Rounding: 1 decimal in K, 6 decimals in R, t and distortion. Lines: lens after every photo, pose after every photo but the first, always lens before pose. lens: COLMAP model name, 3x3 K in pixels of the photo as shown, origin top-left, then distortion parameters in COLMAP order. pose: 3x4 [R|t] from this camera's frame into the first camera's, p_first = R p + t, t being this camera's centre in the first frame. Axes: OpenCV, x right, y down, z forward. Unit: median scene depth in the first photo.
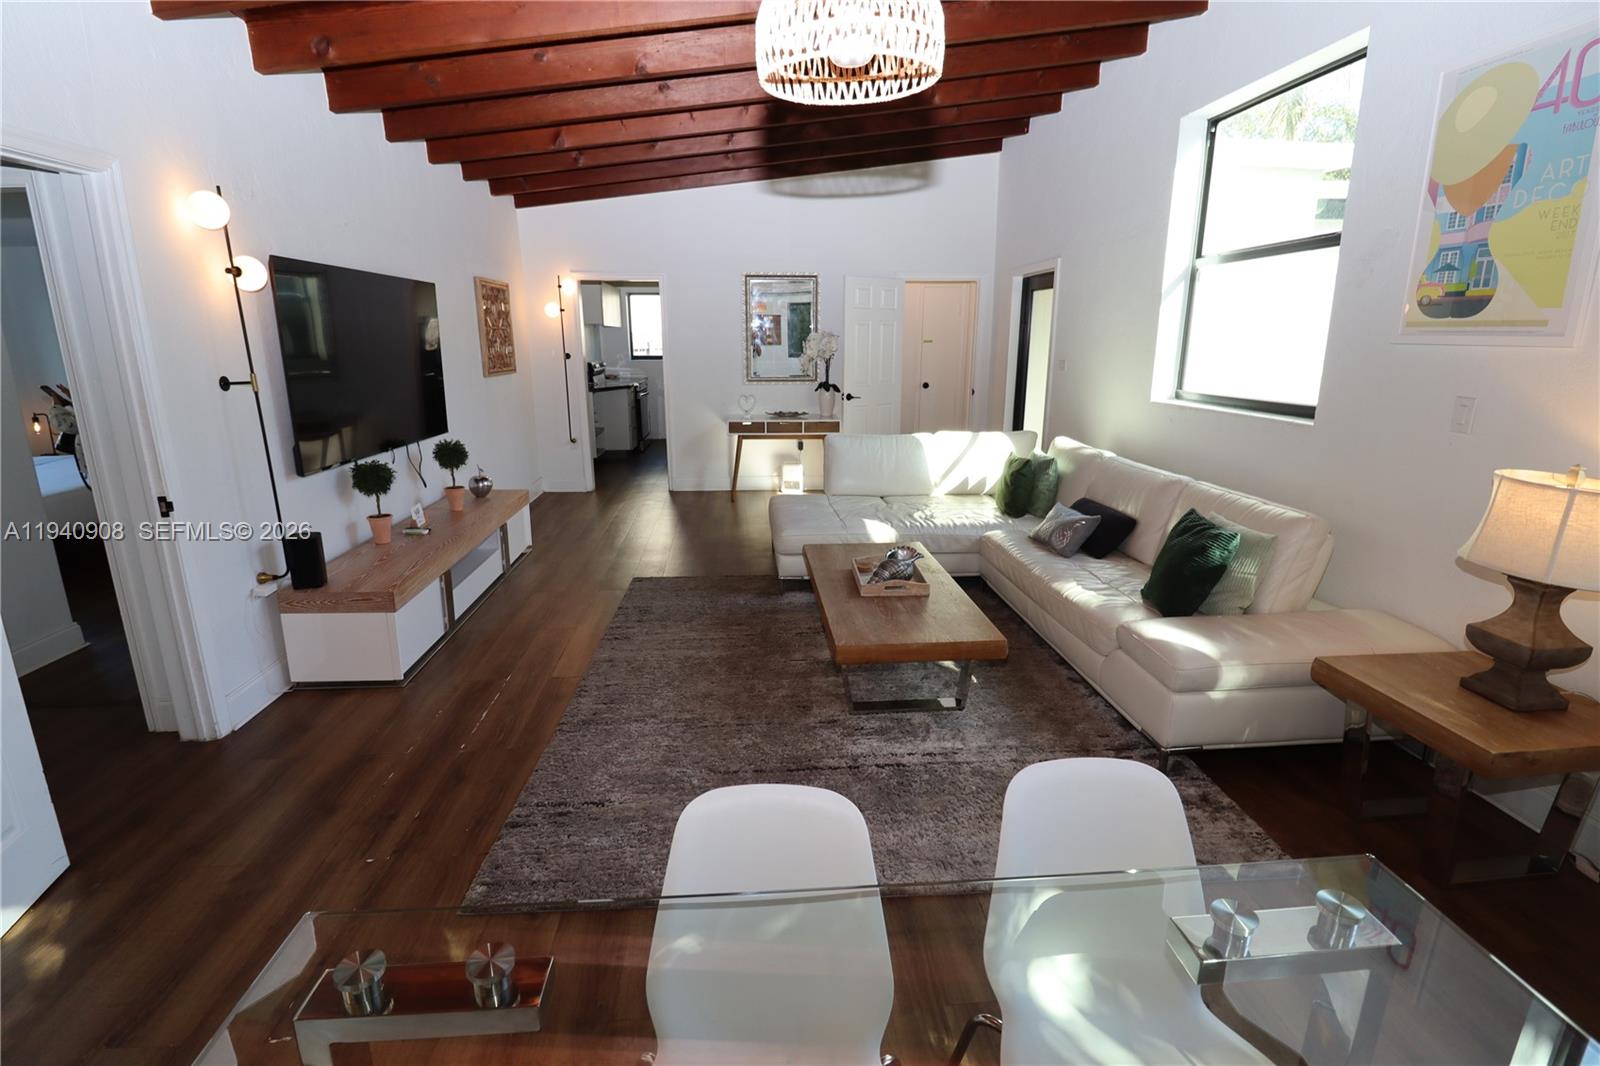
lens RADIAL K [[744.3, 0, 803.2], [0, 744.3, 514.2], [0, 0, 1]] dist [0.005418, -0.015609]
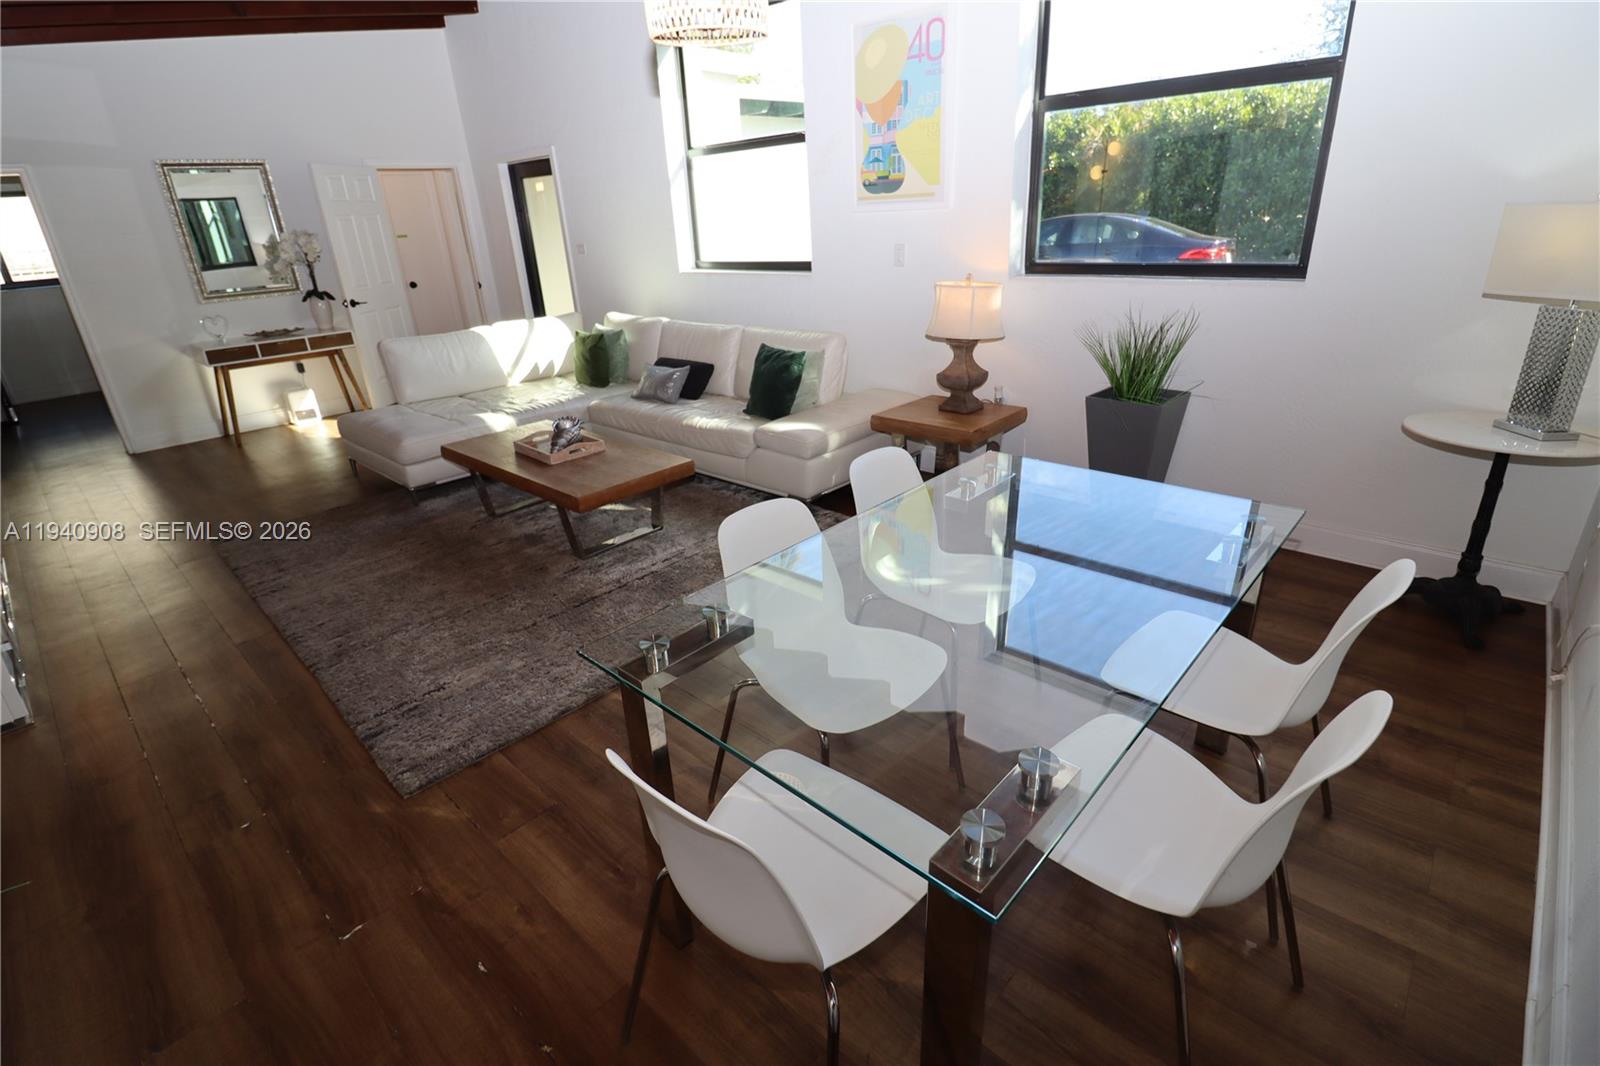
lens RADIAL K [[744.3, 0, 803.2], [0, 744.3, 514.2], [0, 0, 1]] dist [0.005418, -0.015609]
pose [[0.734959, -0.286137, 0.614785, -0.296845], [0.201246, 0.957806, 0.205204, 0.022278], [-0.647561, -0.027093, 0.761532, -0.088900]]
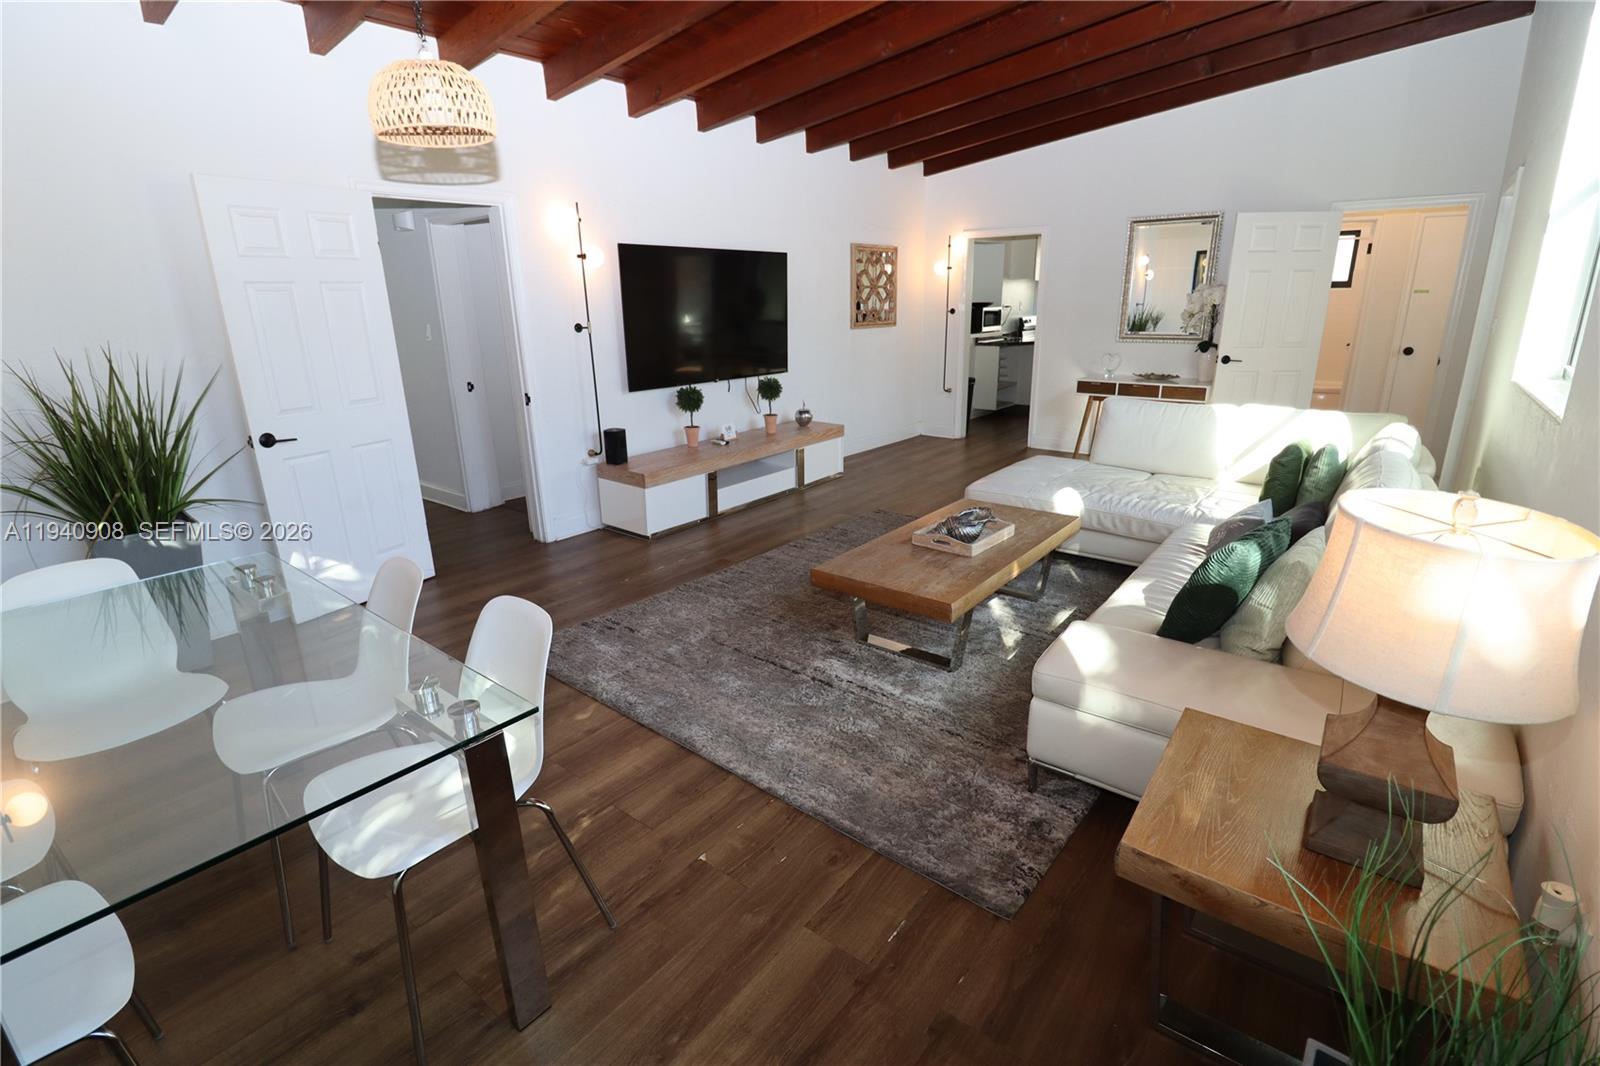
lens RADIAL K [[744.3, 0, 803.2], [0, 744.3, 514.2], [0, 0, 1]] dist [0.005418, -0.015609]
pose [[0.728984, 0.178520, -0.660842, 0.539478], [-0.141116, 0.983851, 0.110110, -0.019625], [0.669827, 0.012988, 0.742404, 0.102812]]
